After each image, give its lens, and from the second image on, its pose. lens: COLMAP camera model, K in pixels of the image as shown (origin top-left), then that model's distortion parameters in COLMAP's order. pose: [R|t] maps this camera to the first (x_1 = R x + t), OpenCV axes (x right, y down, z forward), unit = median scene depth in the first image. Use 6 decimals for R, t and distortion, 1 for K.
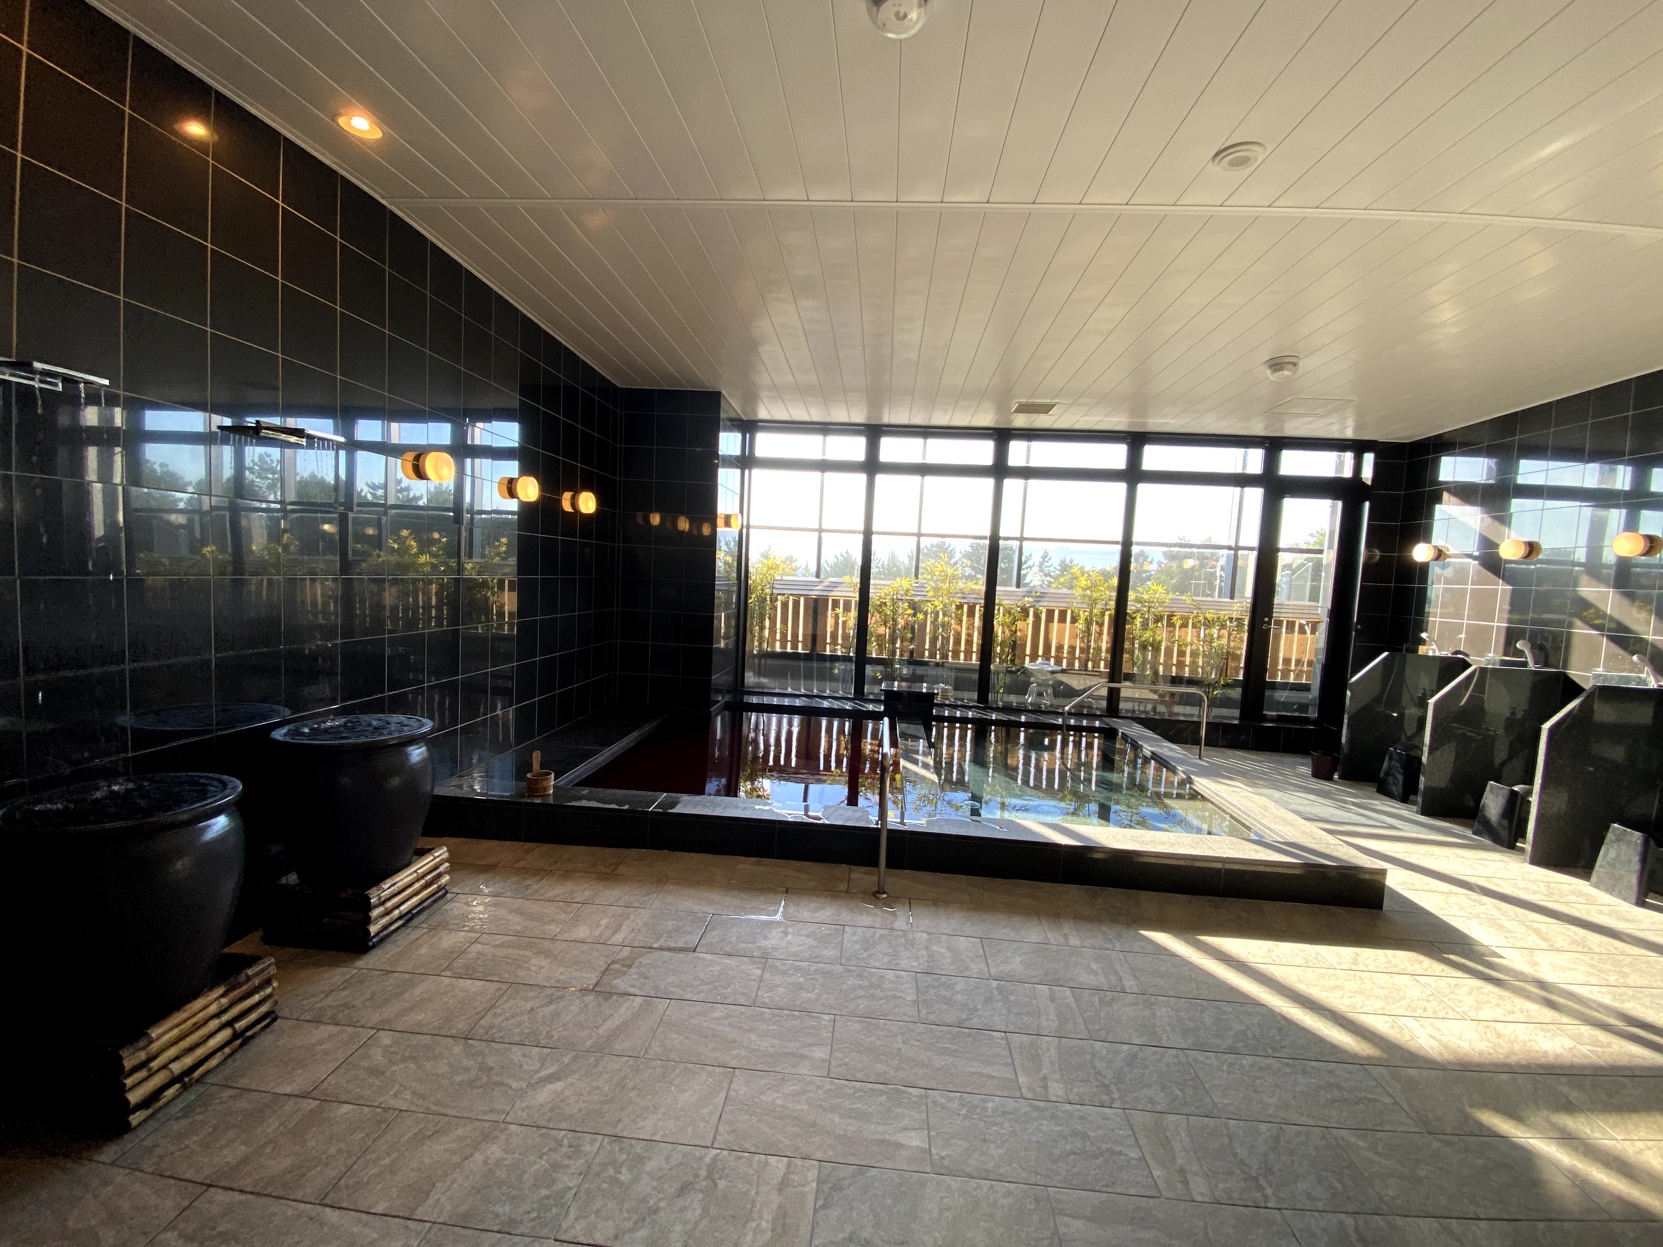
lens RADIAL K [[667.5, 0, 836.2], [0, 667.5, 619.2], [0, 0, 1]] dist [0.037505, -0.028788]
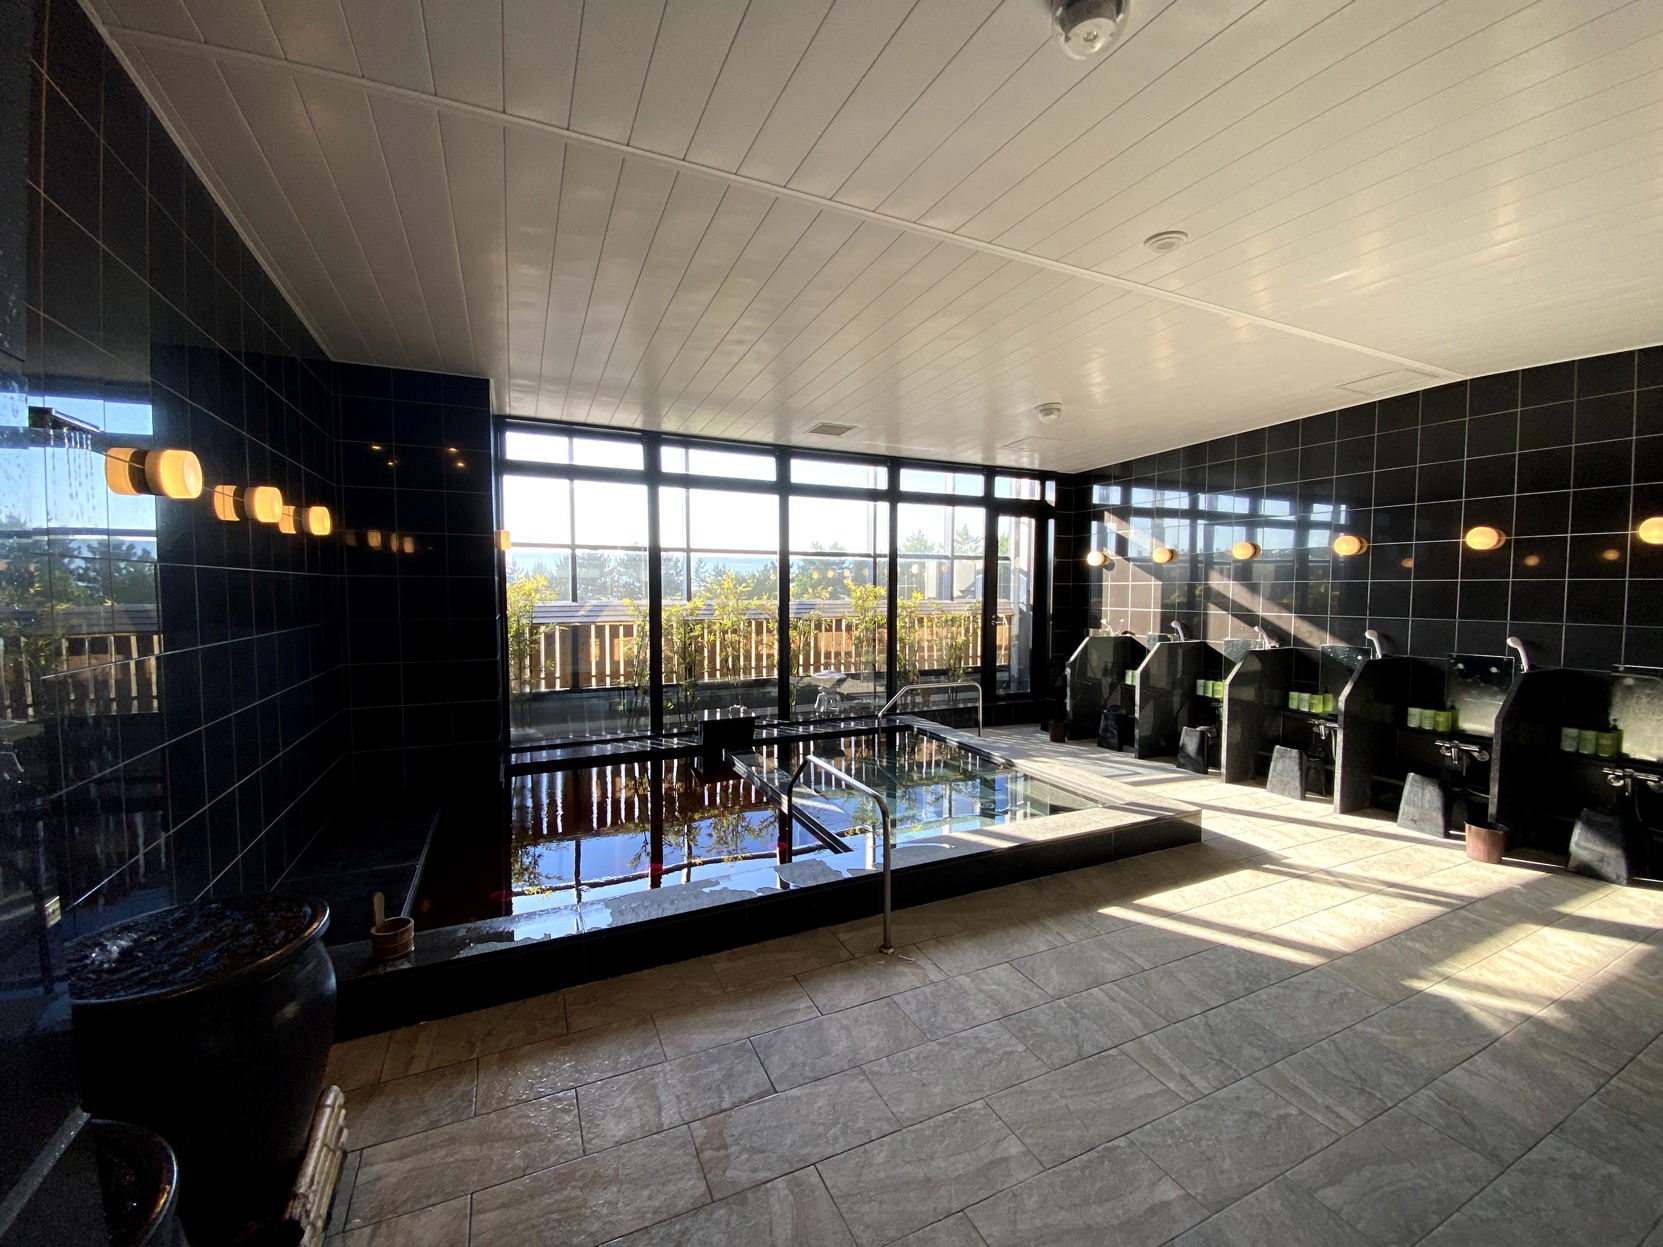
lens RADIAL K [[667.5, 0, 836.2], [0, 667.5, 619.2], [0, 0, 1]] dist [0.037505, -0.028788]
pose [[0.873156, -0.070334, 0.482340, -0.248218], [0.075408, 0.997113, 0.008890, -0.036241], [-0.481573, 0.028609, 0.875939, 0.120612]]
